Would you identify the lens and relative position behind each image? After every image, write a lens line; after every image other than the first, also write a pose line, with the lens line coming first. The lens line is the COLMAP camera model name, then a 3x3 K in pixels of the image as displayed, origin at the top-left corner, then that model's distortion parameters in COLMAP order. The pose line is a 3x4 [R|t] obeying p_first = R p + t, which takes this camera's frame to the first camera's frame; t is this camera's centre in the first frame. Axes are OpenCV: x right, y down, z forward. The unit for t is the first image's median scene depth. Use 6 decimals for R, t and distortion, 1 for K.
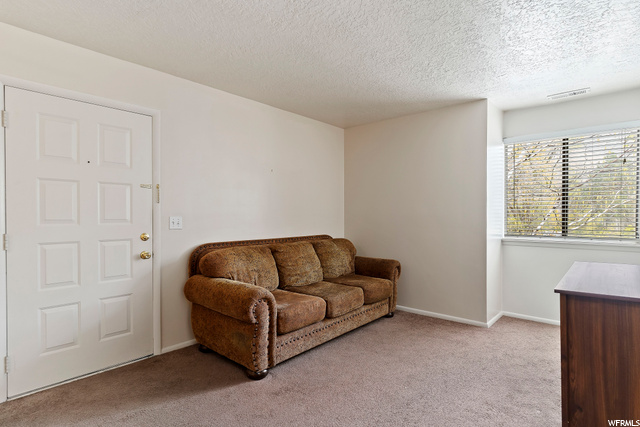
lens RADIAL K [[333.8, 0, 313.3], [0, 333.8, 211.7], [0, 0, 1]] dist [-0.006137, -0.000103]
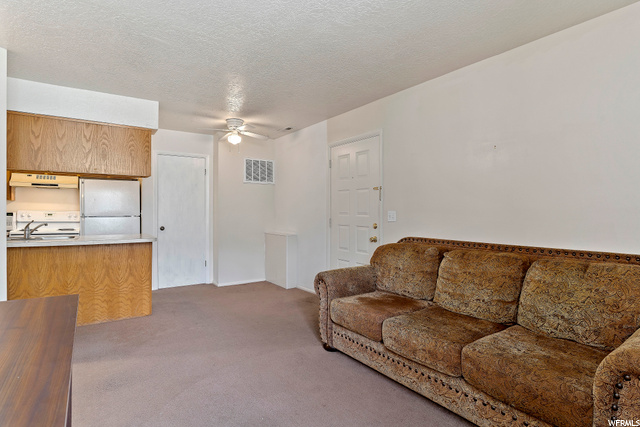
lens RADIAL K [[337.8, 0, 320.0], [0, 337.8, 213.5], [0, 0, 1]] dist [-0.001431, 0.000074]
pose [[-0.250245, 0.010280, -0.968128, 0.794284], [0.018983, 0.999804, 0.005709, 0.010881], [0.967996, -0.016949, -0.250391, 1.017287]]
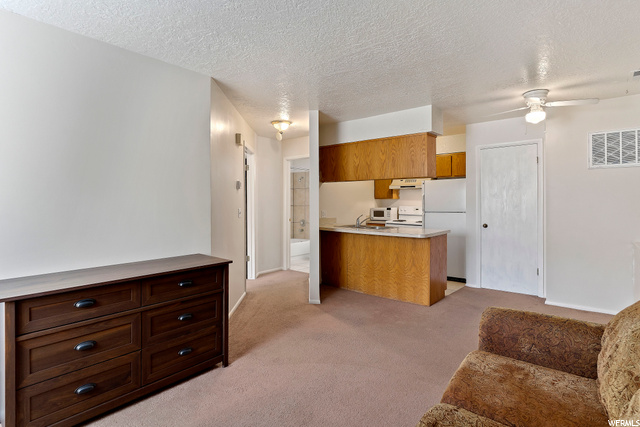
lens RADIAL K [[334.7, 0, 313.9], [0, 334.7, 208.4], [0, 0, 1]] dist [-0.003006, -0.000362]
pose [[-0.999626, 0.008608, -0.025951, 0.223381], [0.008673, 0.999960, -0.002394, -0.006258], [0.025930, -0.002618, -0.999660, 1.407673]]
